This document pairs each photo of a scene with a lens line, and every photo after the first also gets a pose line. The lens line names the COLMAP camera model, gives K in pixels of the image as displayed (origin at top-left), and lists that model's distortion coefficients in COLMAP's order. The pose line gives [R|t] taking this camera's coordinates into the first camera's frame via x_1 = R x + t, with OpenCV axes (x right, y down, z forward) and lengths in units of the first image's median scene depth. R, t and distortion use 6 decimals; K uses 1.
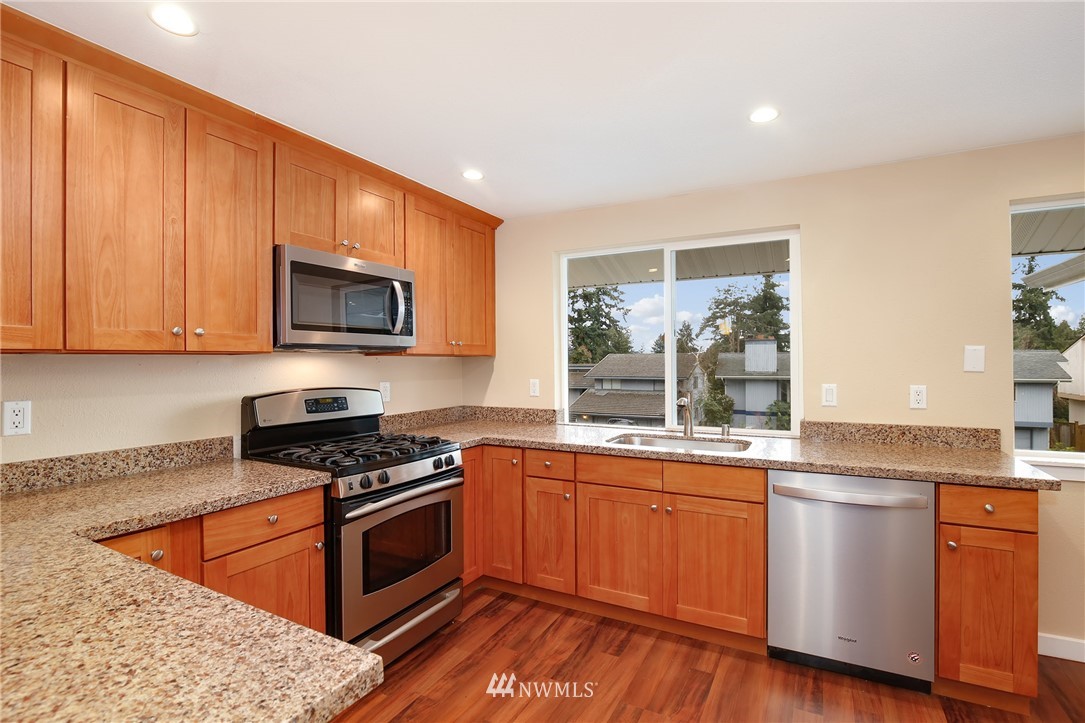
lens RADIAL K [[505.7, 0, 541.7], [0, 505.7, 360.1], [0, 0, 1]] dist [-0.030314, 0.004838]
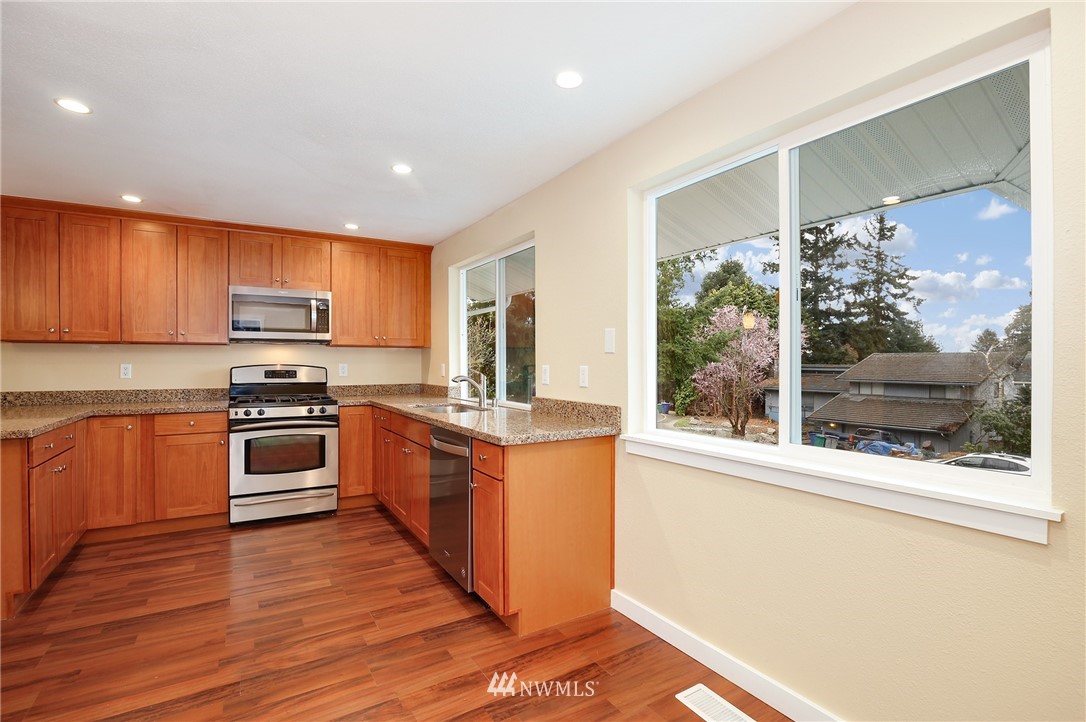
lens RADIAL K [[506.2, 0, 541.5], [0, 506.2, 364.3], [0, 0, 1]] dist [-0.030314, 0.004838]
pose [[0.862009, 0.008428, -0.506822, 1.371539], [-0.005063, 0.999955, 0.008017, 0.041921], [0.506867, -0.004344, 0.862013, -0.027976]]
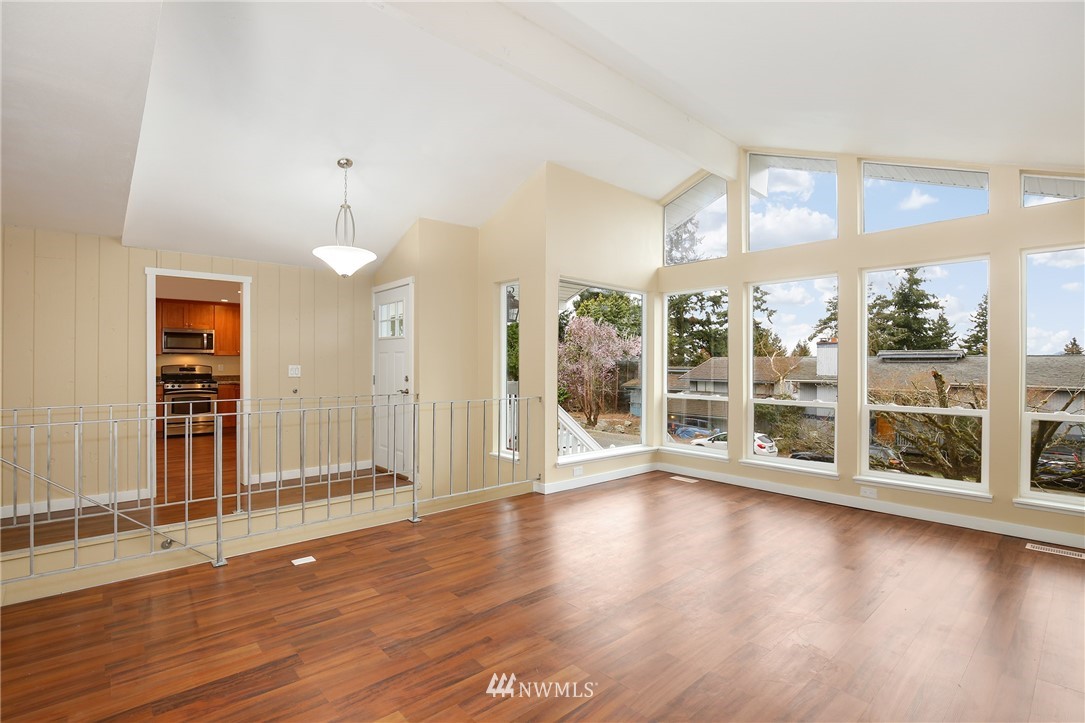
lens RADIAL K [[505.7, 0, 534.6], [0, 505.7, 365.0], [0, 0, 1]] dist [-0.030314, 0.004838]
pose [[0.932048, 0.007308, -0.362262, 3.513366], [-0.006404, 0.999973, 0.003696, 0.033909], [0.362279, -0.001125, 0.932069, -1.555056]]
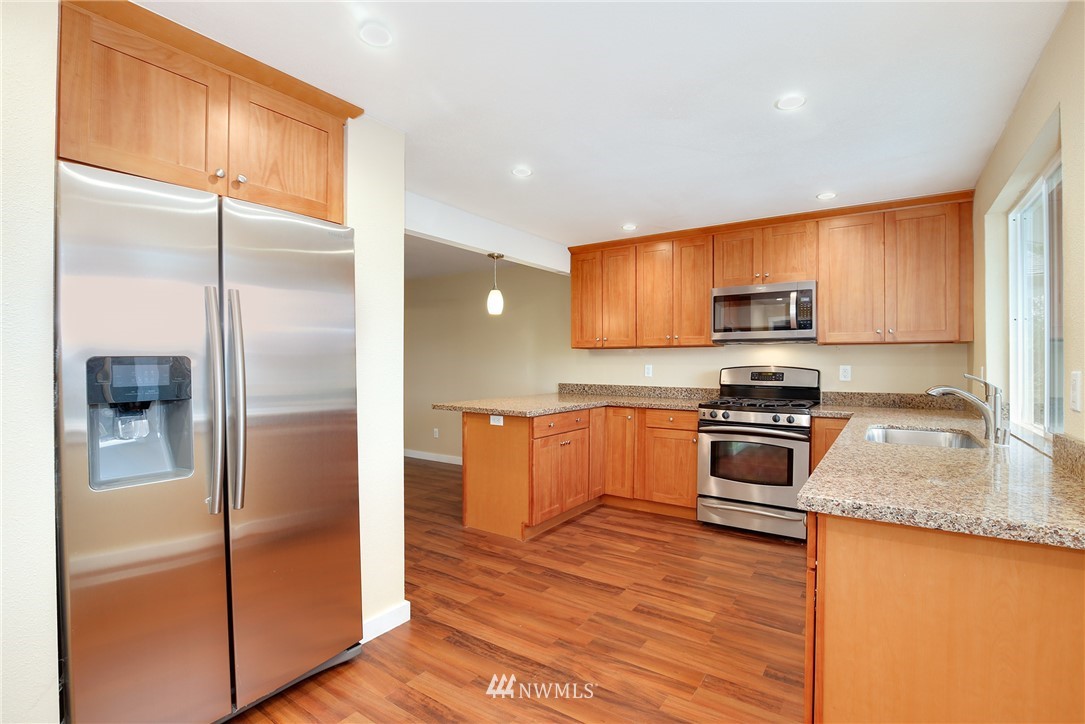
lens RADIAL K [[505.7, 0, 550.9], [0, 505.7, 362.3], [0, 0, 1]] dist [-0.030314, 0.004838]
pose [[-0.105993, 0.005694, -0.994351, 1.398258], [0.000355, 0.999984, 0.005689, 0.039266], [0.994367, 0.000250, -0.105994, 0.555931]]
